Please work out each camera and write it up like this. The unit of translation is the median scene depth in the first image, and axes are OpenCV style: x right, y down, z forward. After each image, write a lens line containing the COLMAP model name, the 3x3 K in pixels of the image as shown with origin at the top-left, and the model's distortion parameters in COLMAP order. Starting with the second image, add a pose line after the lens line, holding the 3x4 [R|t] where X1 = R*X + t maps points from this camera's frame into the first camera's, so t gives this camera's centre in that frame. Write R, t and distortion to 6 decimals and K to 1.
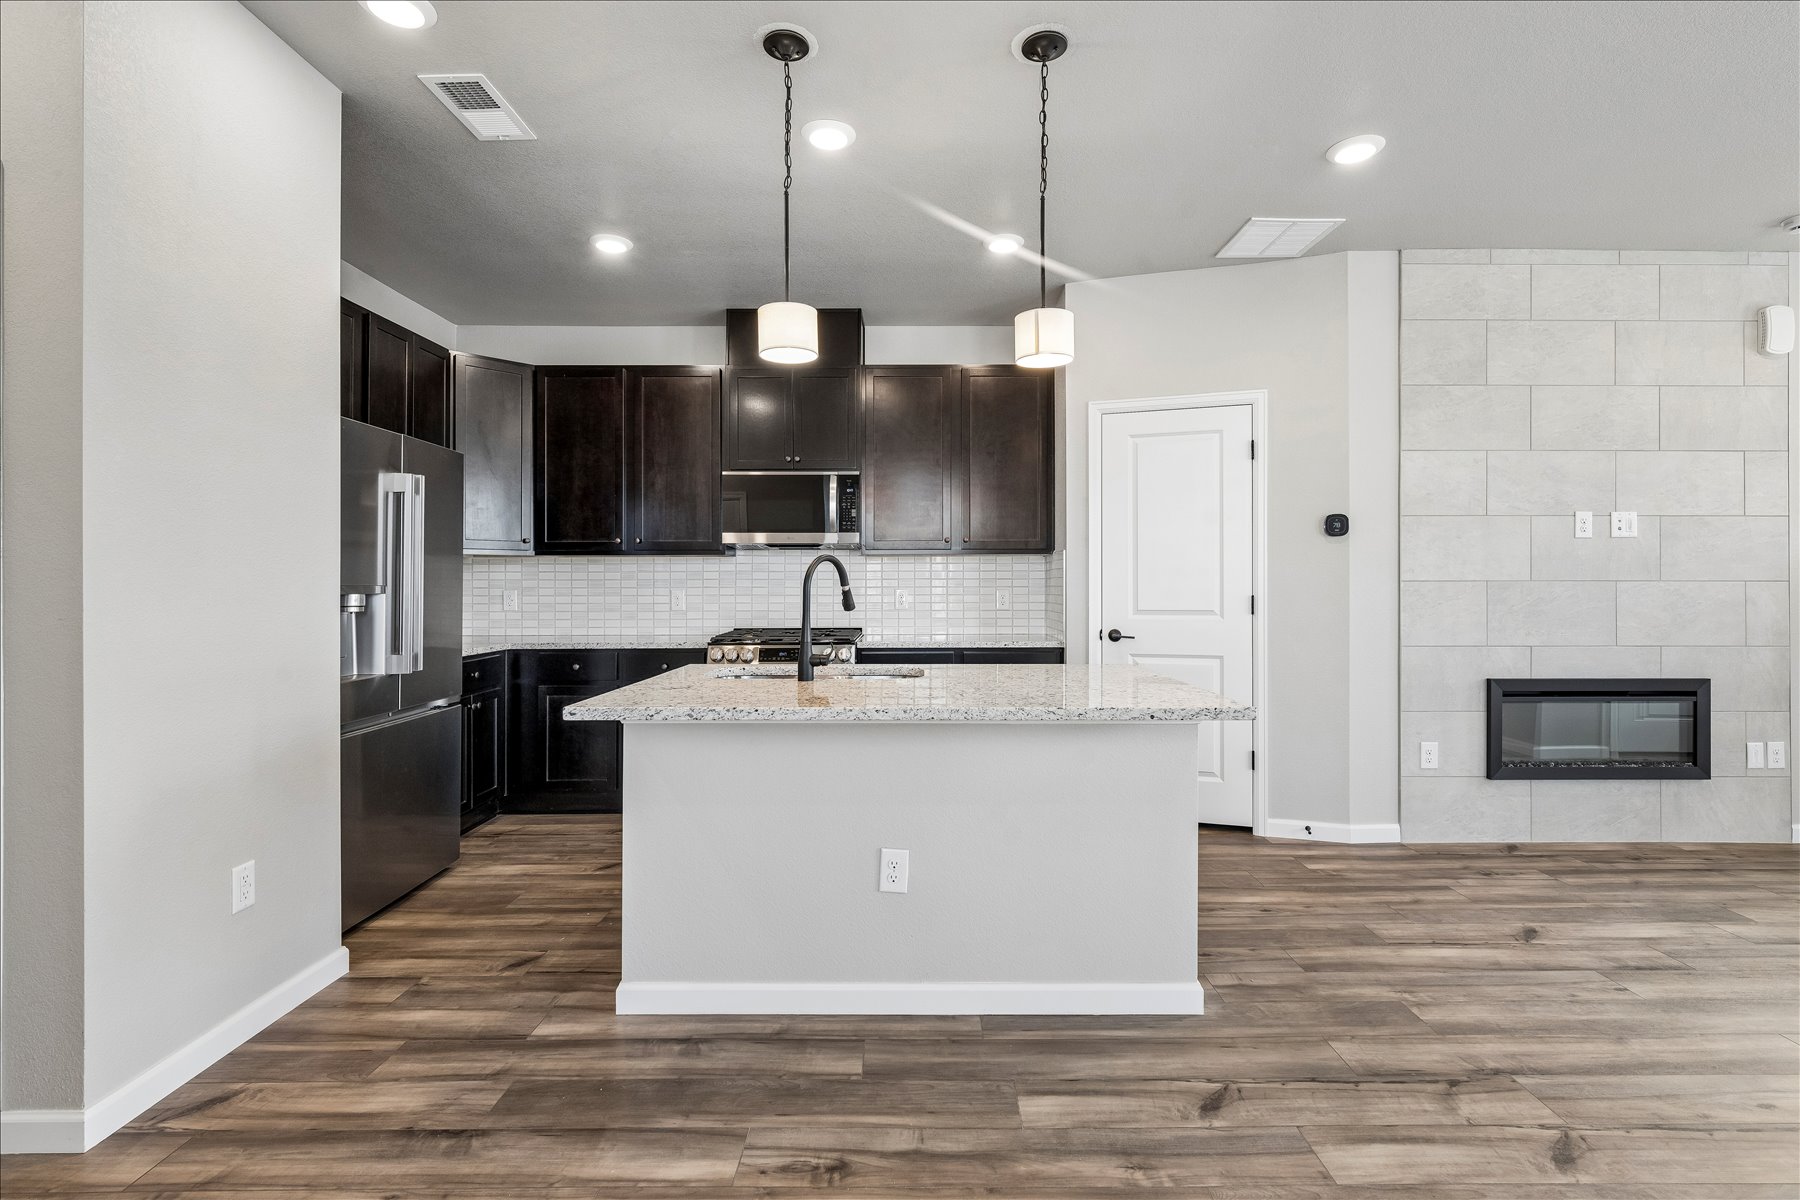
lens RADIAL K [[819.9, 0, 922.5], [0, 819.9, 584.2], [0, 0, 1]] dist [0.002039, 0.000911]
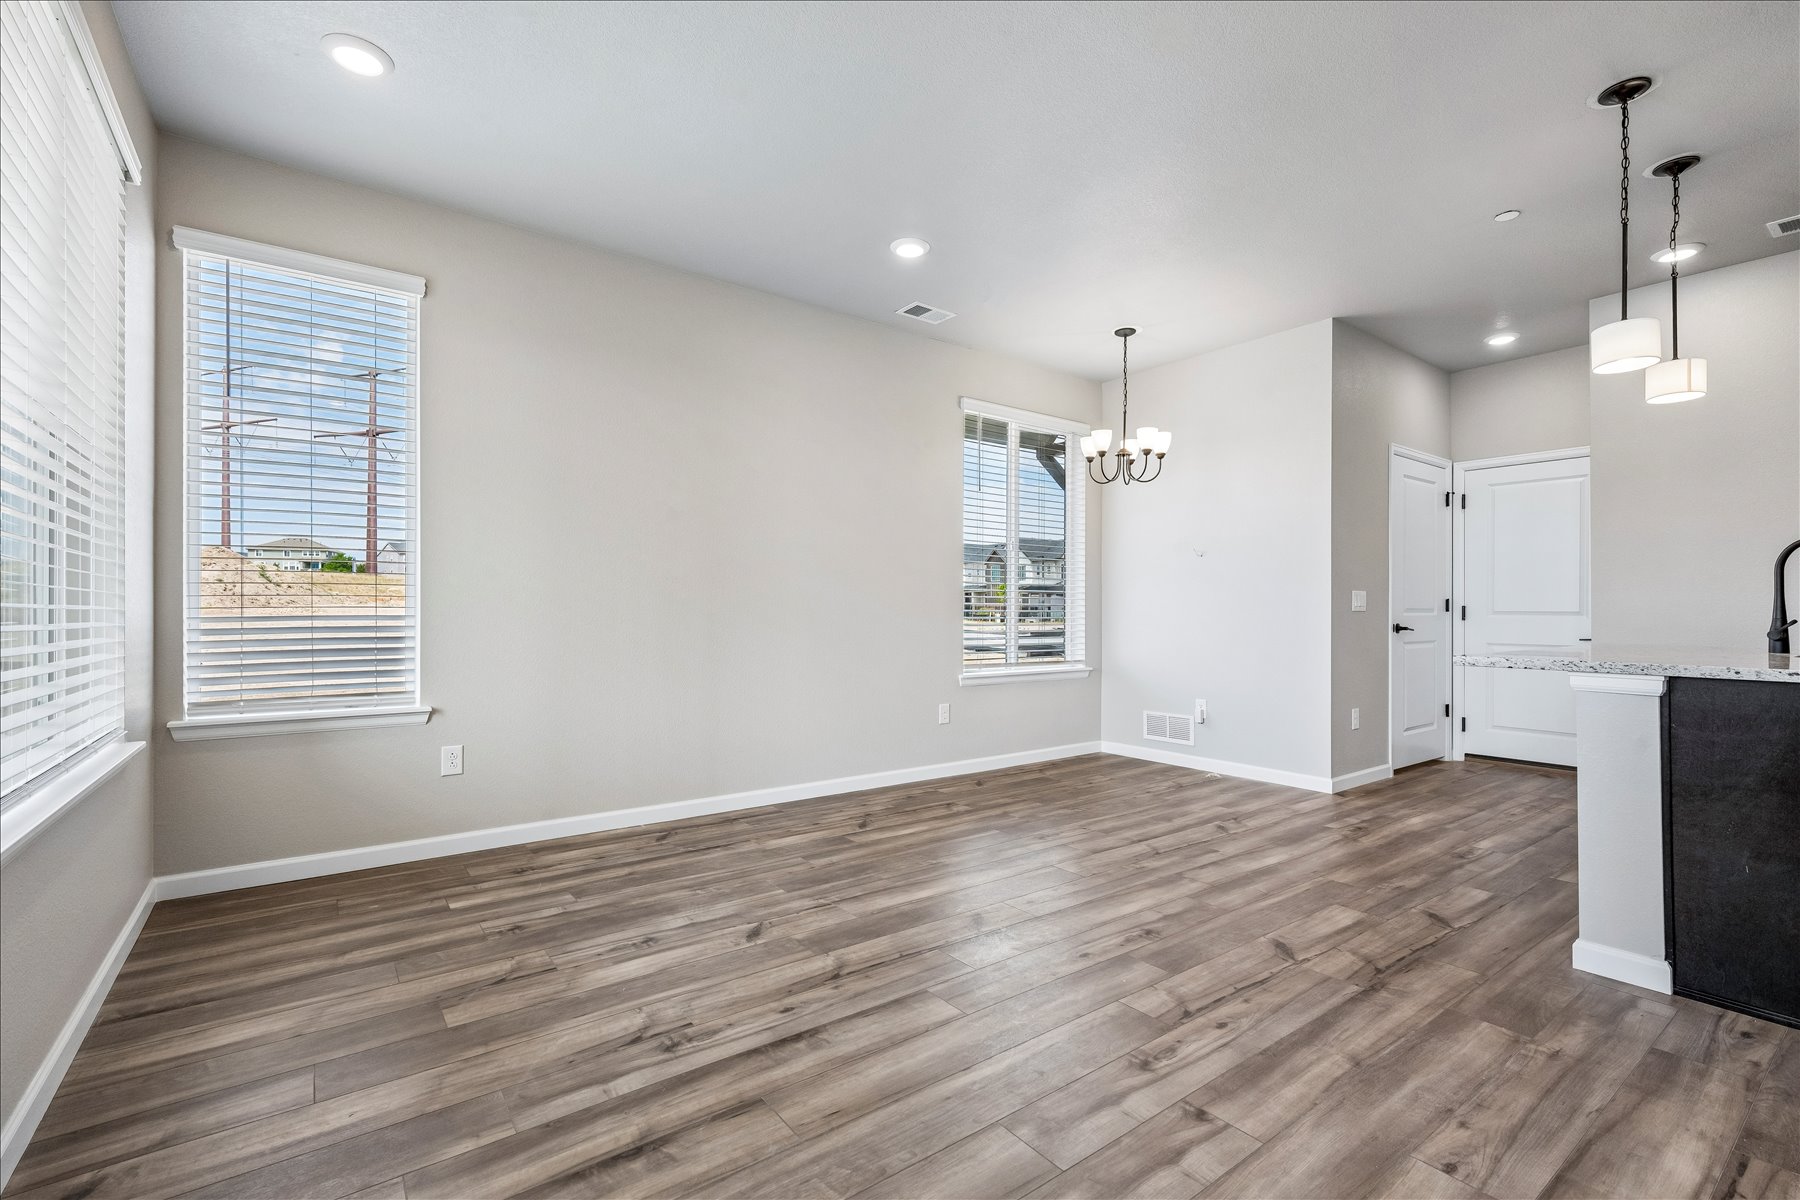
lens RADIAL K [[802.6, 0, 904.3], [0, 802.6, 602.1], [0, 0, 1]] dist [0.000045, 0.002838]
pose [[-0.801046, -0.007972, -0.598550, 1.207667], [-0.002007, 0.999941, -0.010631, 0.052814], [0.598600, -0.007315, -0.801015, 0.967561]]
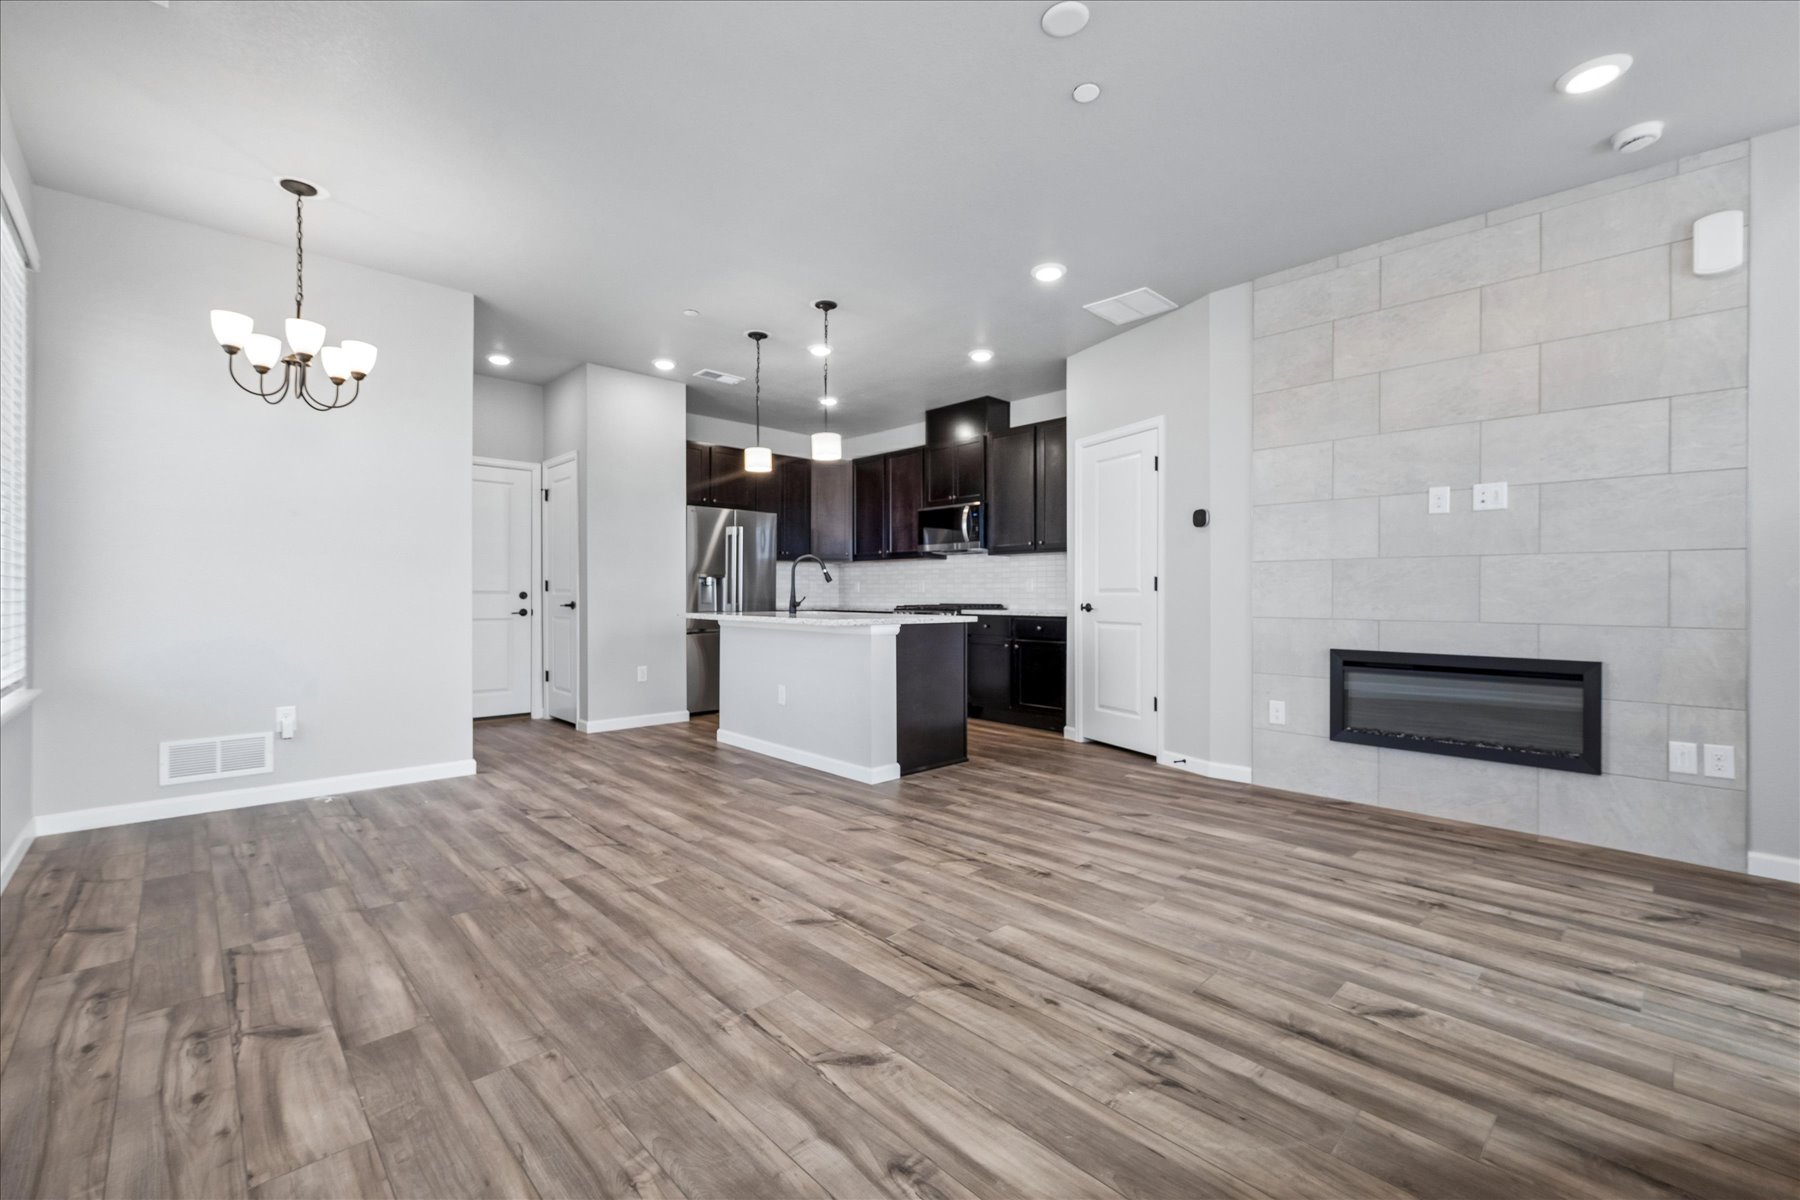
lens RADIAL K [[754.0, 0, 911.6], [0, 754.0, 596.8], [0, 0, 1]] dist [0.001701, 0.000192]
pose [[0.694019, 0.006066, -0.719931, 1.243838], [-0.004275, 0.999982, 0.004305, 0.053579], [0.719944, 0.000090, 0.694032, -0.124574]]
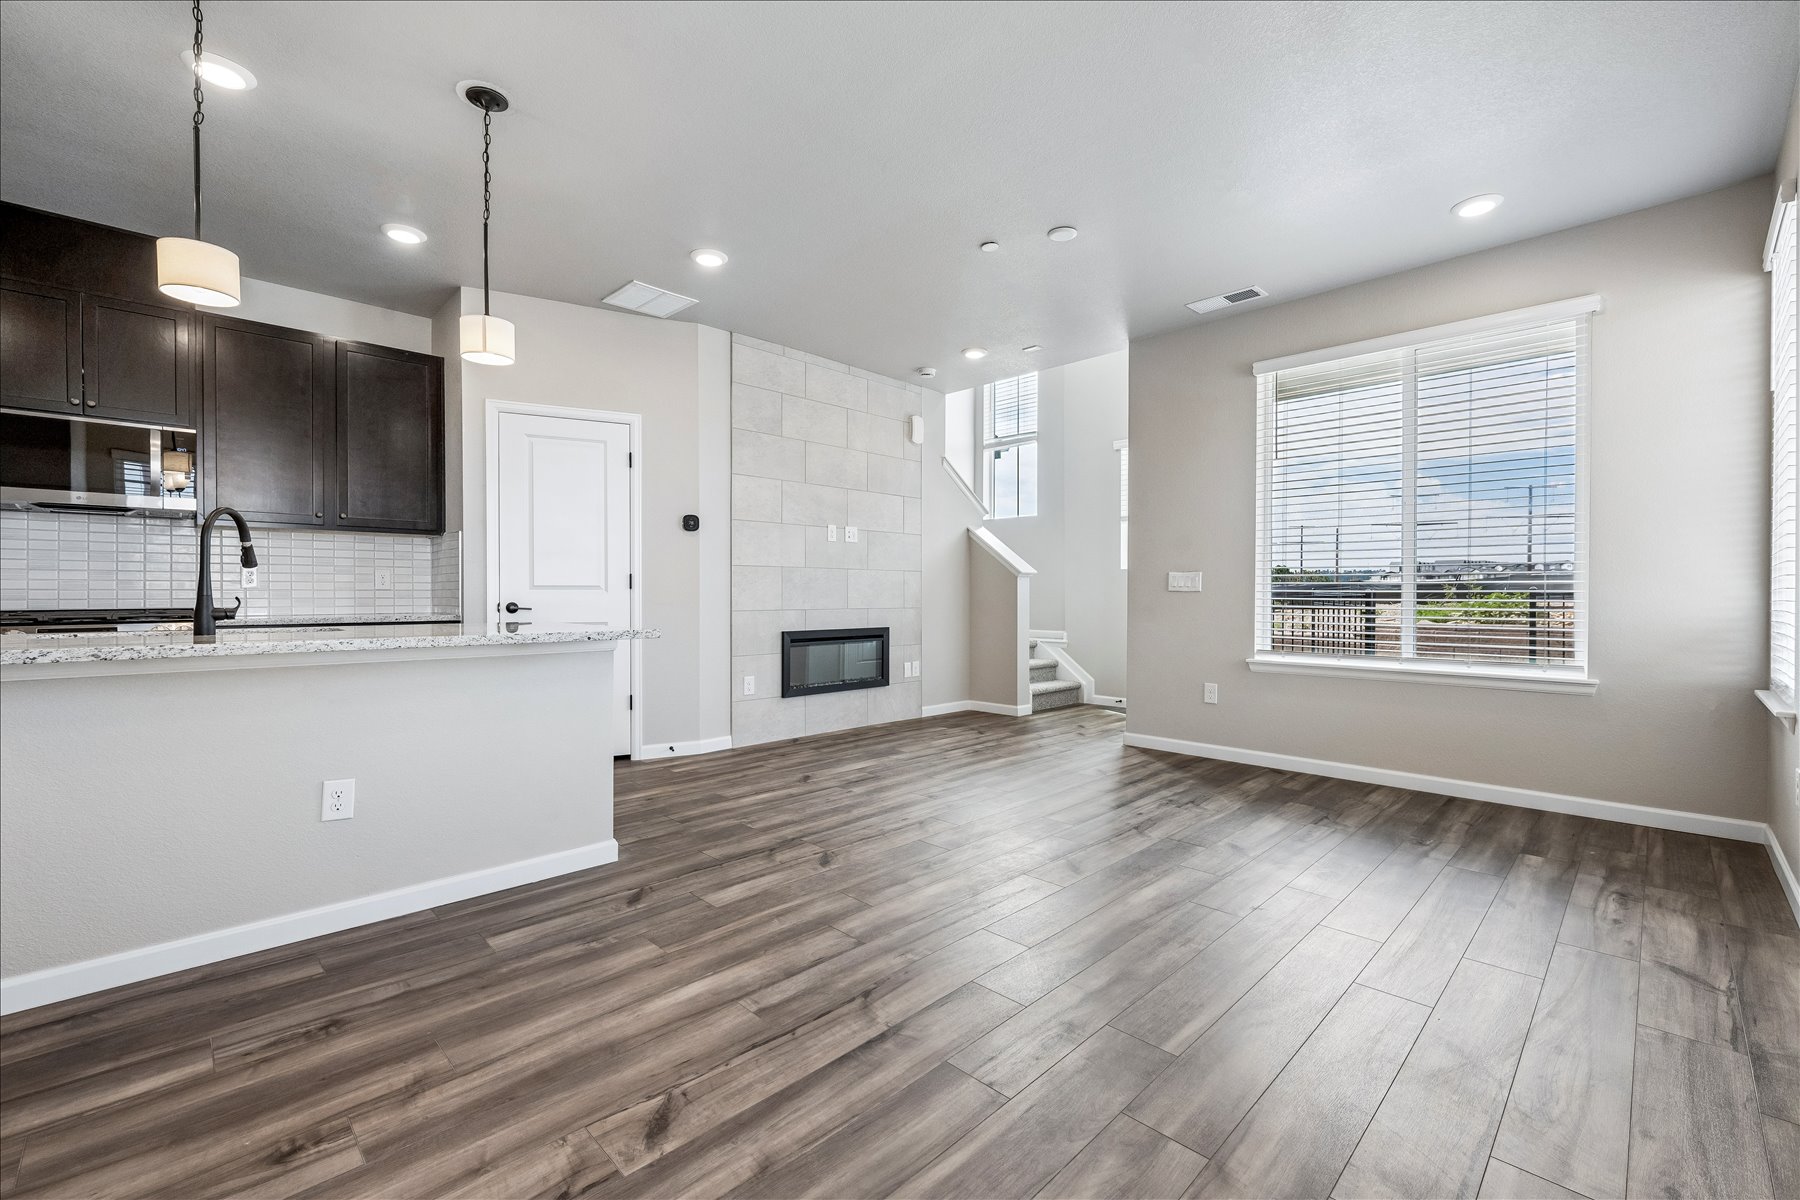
lens RADIAL K [[754.0, 0, 903.9], [0, 754.0, 594.6], [0, 0, 1]] dist [0.001701, 0.000192]
pose [[0.713586, 0.001060, 0.700567, -0.148438], [-0.001891, 0.999998, 0.000413, 0.056534], [-0.700565, -0.001620, 0.713586, -0.175124]]
